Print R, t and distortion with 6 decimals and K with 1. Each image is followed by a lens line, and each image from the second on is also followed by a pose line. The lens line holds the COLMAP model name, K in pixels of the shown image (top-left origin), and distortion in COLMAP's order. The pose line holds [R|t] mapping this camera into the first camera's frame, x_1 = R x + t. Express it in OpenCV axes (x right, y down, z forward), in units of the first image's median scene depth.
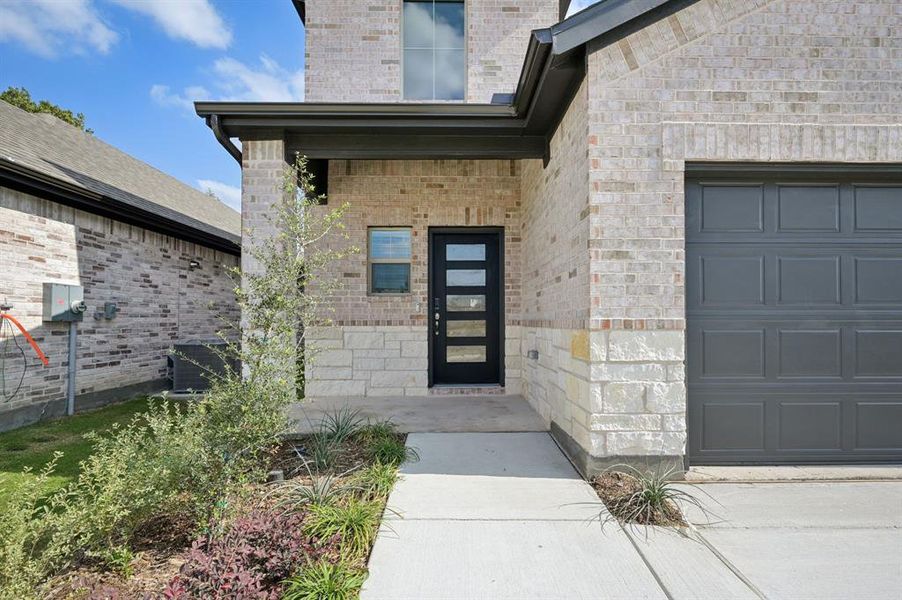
lens RADIAL K [[477.7, 0, 452.9], [0, 477.7, 318.7], [0, 0, 1]] dist [0.000119, -0.000121]
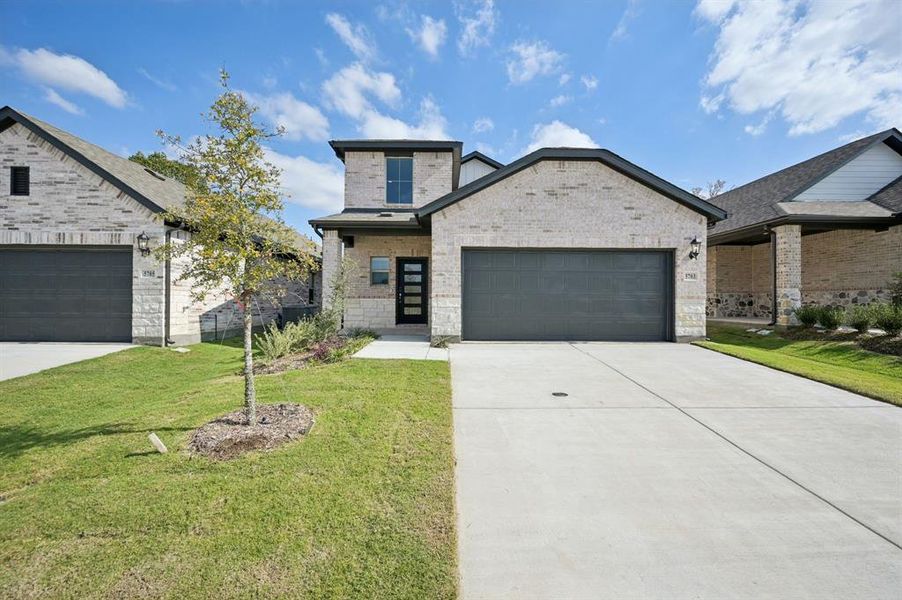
lens RADIAL K [[356.1, 0, 453.9], [0, 356.1, 301.9], [0, 0, 1]] dist [0.000745, -0.000154]
pose [[0.999905, 0.007328, 0.011714, 0.219261], [-0.007329, 0.999973, 0.000072, 0.029086], [-0.011713, -0.000158, 0.999931, -0.784749]]
